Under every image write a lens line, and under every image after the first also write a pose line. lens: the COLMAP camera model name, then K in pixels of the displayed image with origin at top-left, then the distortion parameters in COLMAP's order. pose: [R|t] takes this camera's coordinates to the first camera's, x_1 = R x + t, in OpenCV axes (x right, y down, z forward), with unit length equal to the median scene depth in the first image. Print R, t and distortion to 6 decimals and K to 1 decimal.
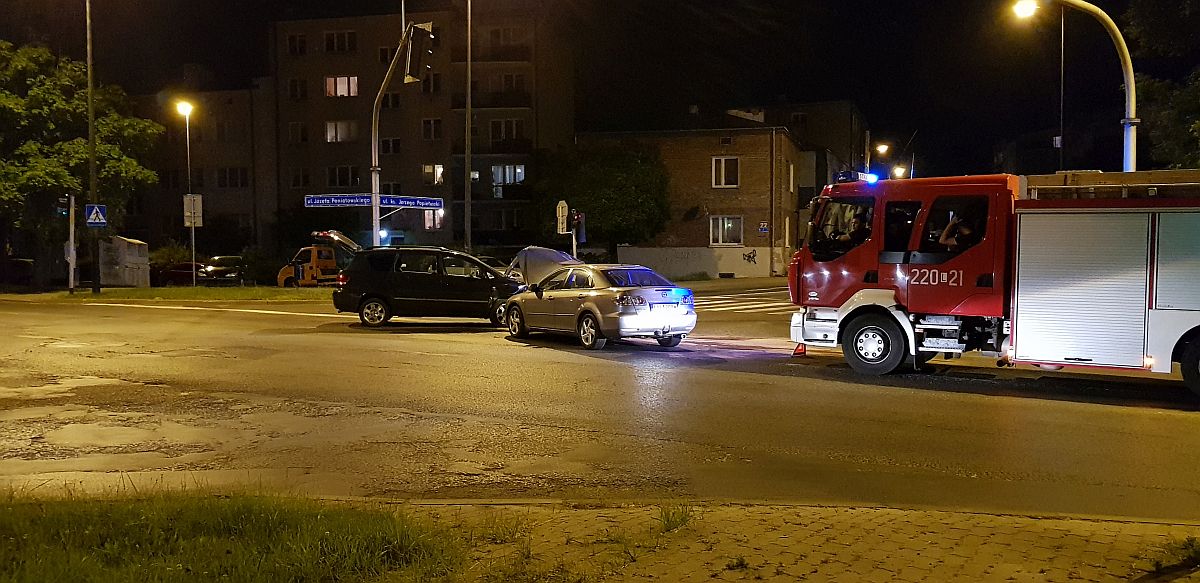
lens RADIAL K [[1022.4, 0, 596.0], [0, 1022.4, 326.2], [0, 0, 1]] dist [0.086123, -0.166391]
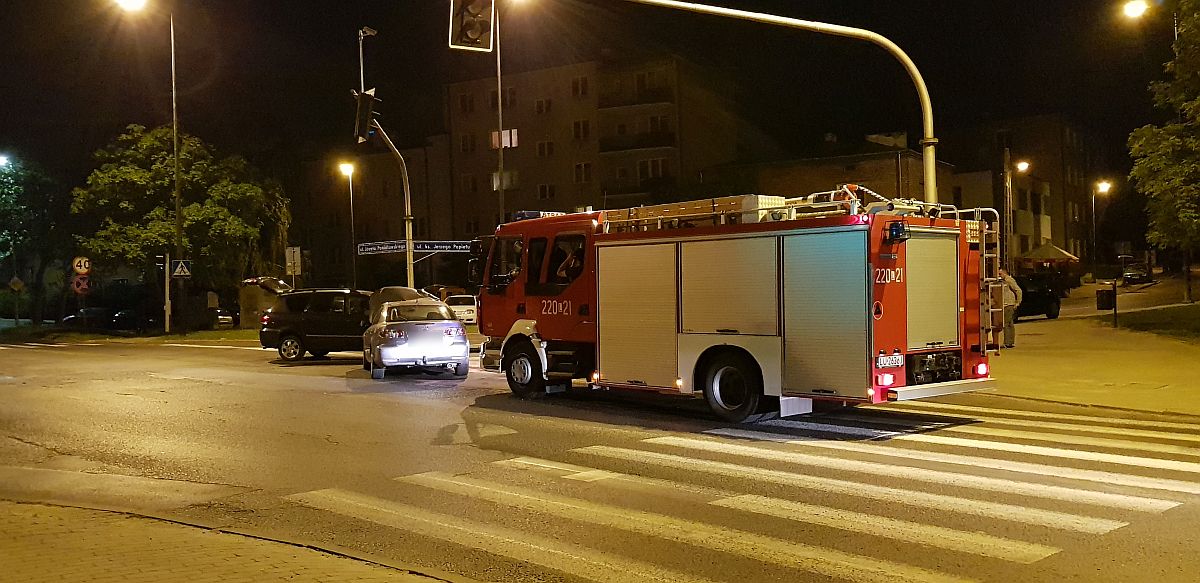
lens RADIAL K [[1019.7, 0, 602.1], [0, 1019.7, 312.7], [0, 0, 1]] dist [0.081574, -0.172175]
pose [[0.969076, -0.024487, -0.245546, 0.248230], [0.013105, 0.998767, -0.047883, 0.003820], [0.246416, 0.043185, 0.968202, -0.008316]]
